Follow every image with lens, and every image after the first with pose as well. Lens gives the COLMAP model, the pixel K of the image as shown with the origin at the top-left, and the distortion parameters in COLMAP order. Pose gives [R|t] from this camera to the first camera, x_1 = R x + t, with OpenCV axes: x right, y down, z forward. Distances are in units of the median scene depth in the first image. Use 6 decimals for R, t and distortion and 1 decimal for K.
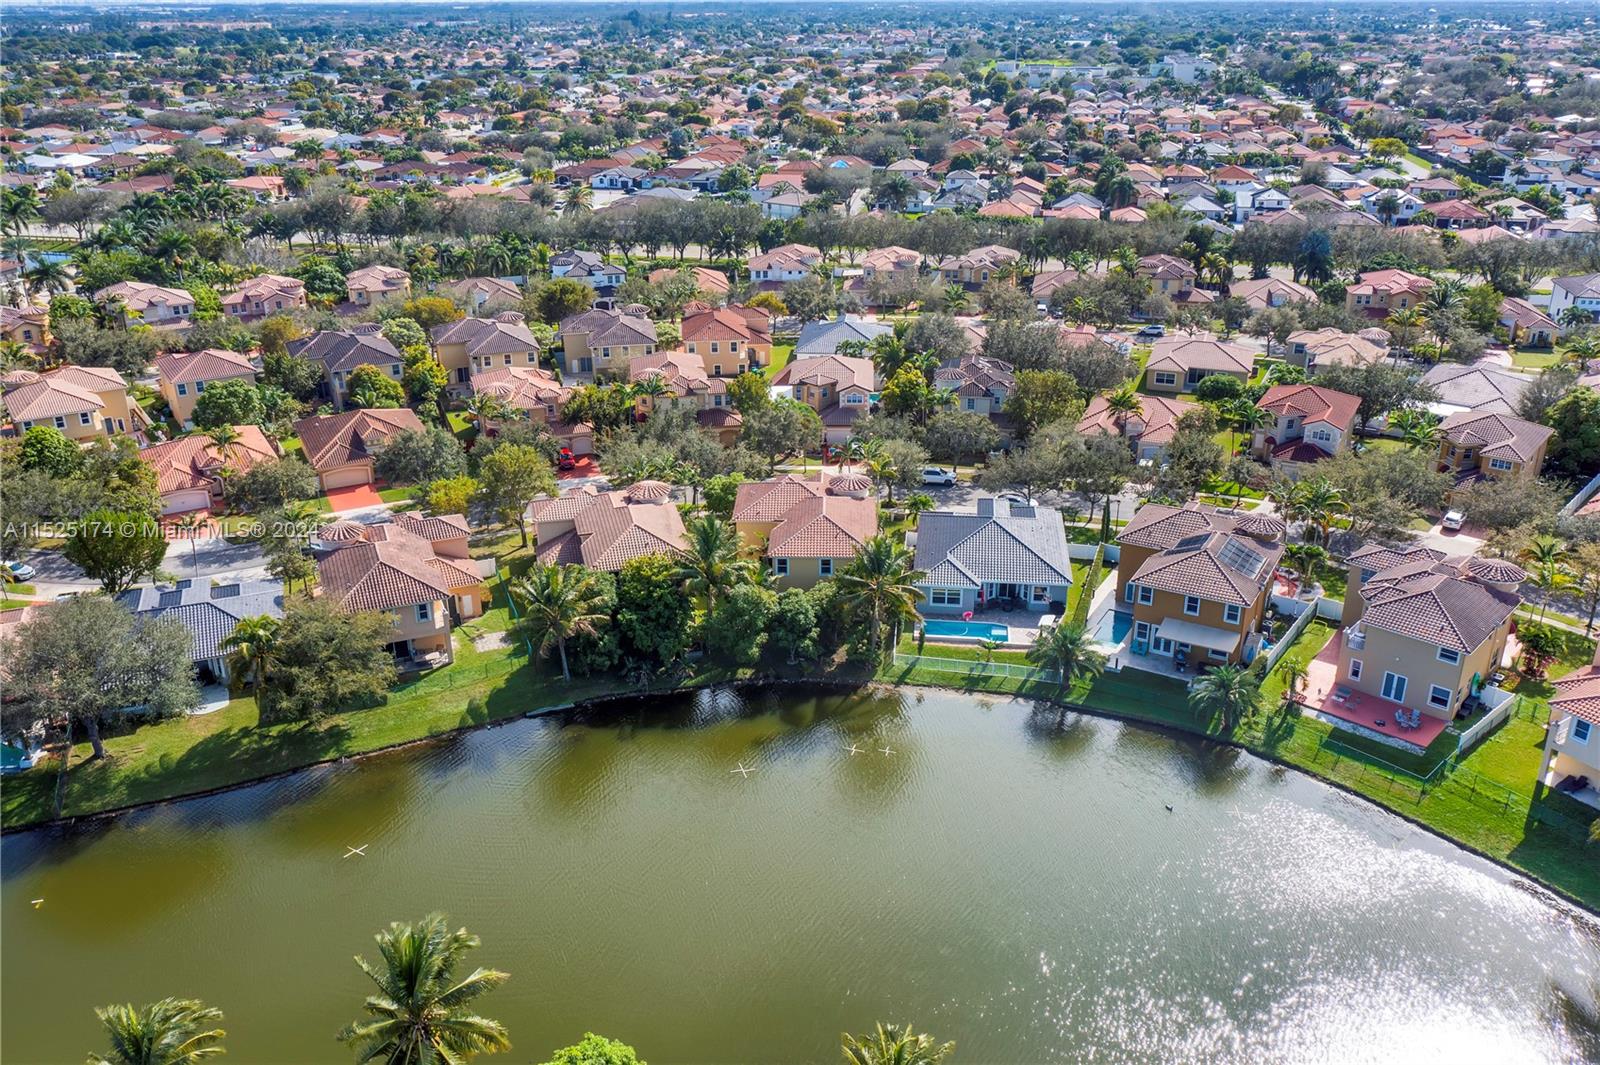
lens RADIAL K [[1251.3, 0, 801.7], [0, 1251.3, 541.0], [0, 0, 1]] dist [-0.004332, 0.009082]
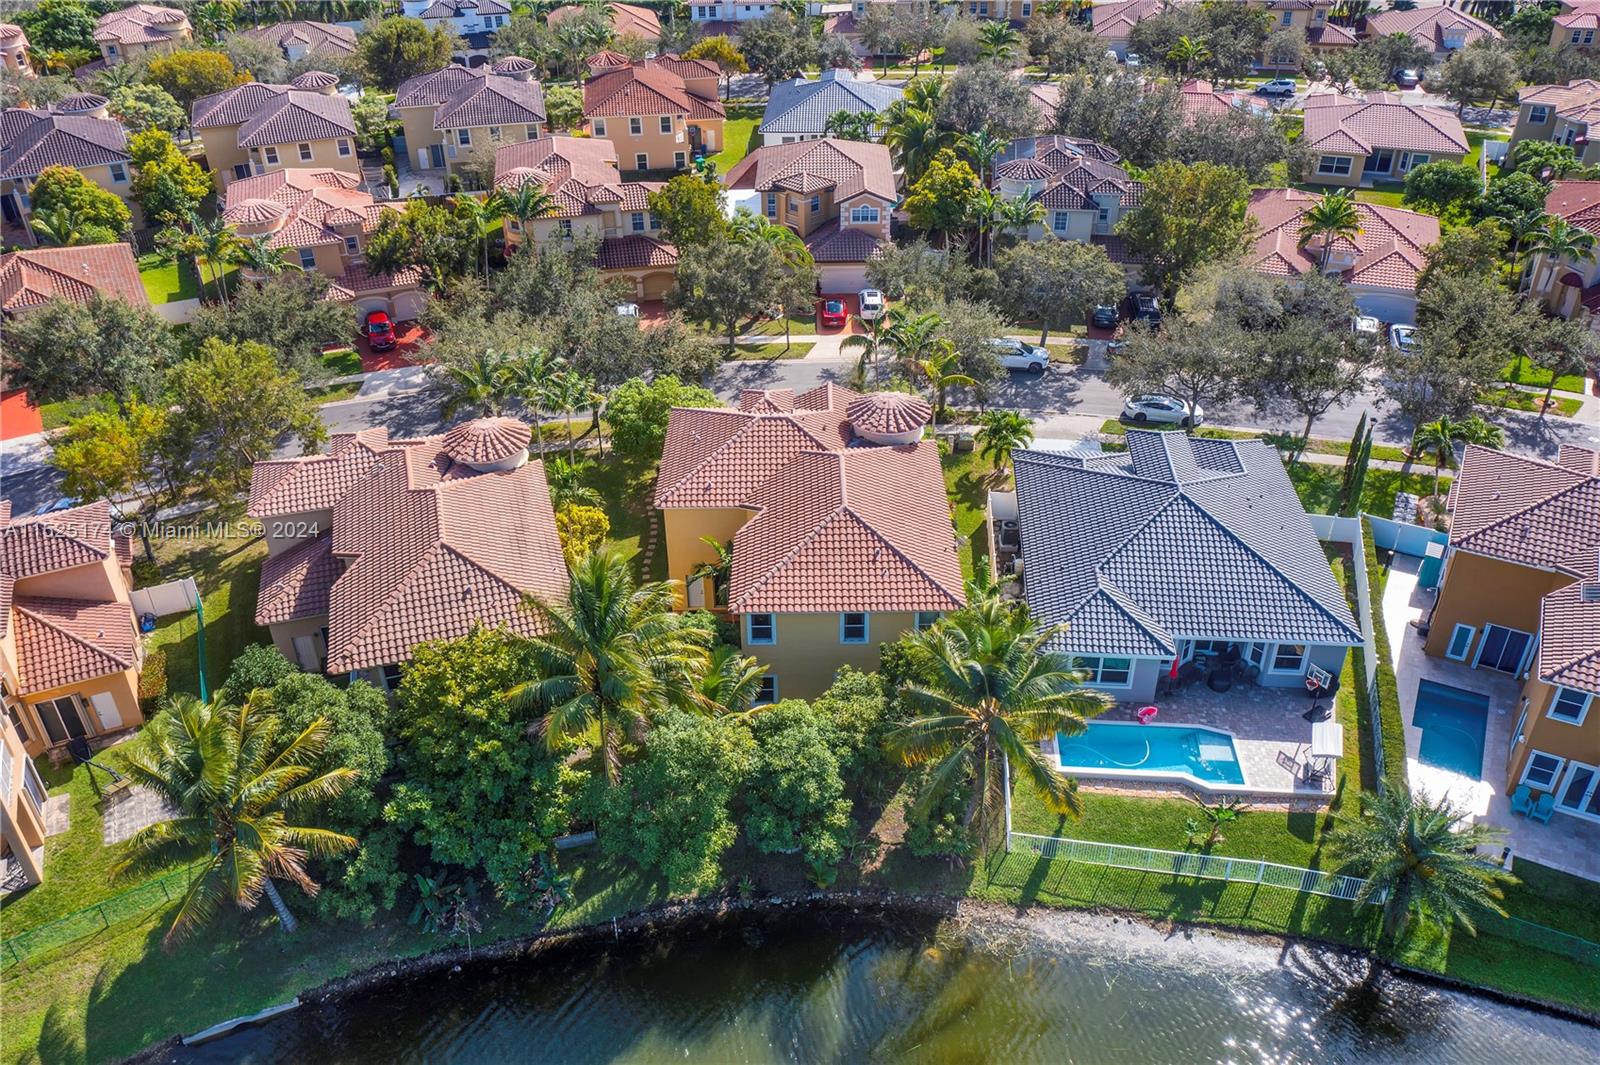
lens RADIAL K [[1251.3, 0, 799.3], [0, 1251.3, 517.8], [0, 0, 1]] dist [-0.004332, 0.009082]
pose [[0.999337, -0.024308, 0.027107, -0.009513], [0.019579, 0.986466, 0.162794, -0.069874], [-0.030698, -0.162155, 0.986288, 0.392114]]
